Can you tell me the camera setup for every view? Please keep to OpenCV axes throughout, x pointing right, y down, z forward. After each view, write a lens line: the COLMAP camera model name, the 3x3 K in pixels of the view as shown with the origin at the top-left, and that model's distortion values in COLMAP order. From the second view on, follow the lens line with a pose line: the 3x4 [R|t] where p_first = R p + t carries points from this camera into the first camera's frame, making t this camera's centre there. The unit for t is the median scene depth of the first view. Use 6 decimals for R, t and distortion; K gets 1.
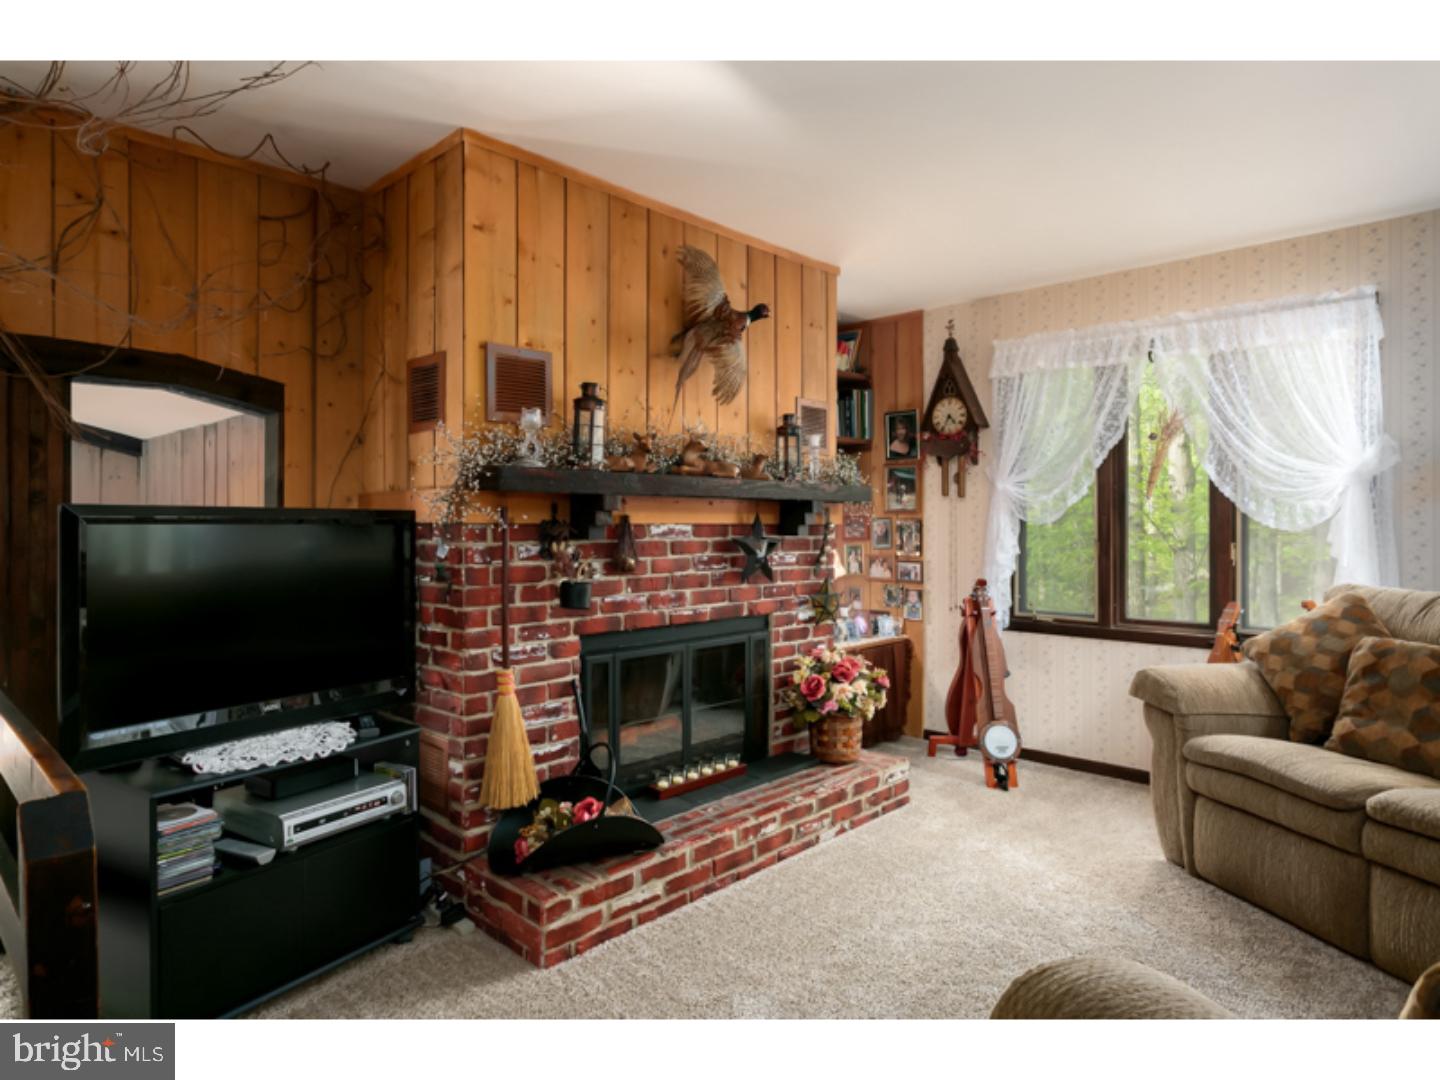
lens RADIAL K [[851.5, 0, 716.5], [0, 851.5, 541.6], [0, 0, 1]] dist [0.002651, 0.001459]
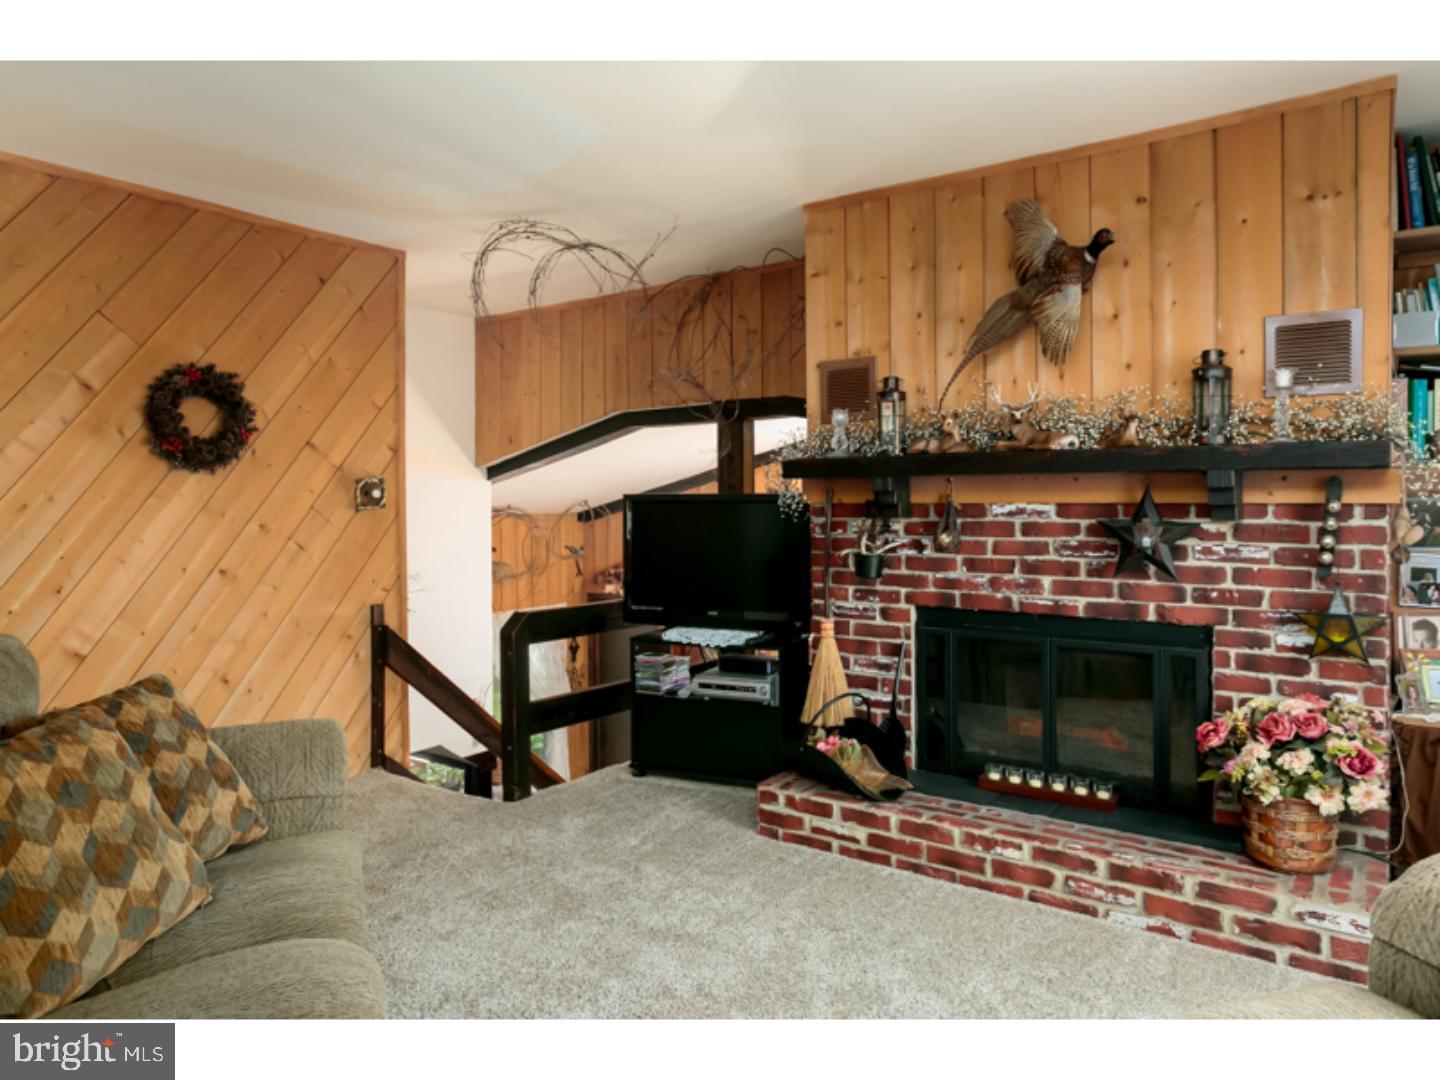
lens RADIAL K [[959.7, 0, 718.2], [0, 959.7, 527.5], [0, 0, 1]] dist [0.007330, 0.001266]
pose [[0.119875, 0.031539, -0.992288, 0.949168], [-0.013936, 0.999450, 0.030083, -0.021235], [0.992691, 0.010223, 0.120249, 0.554652]]
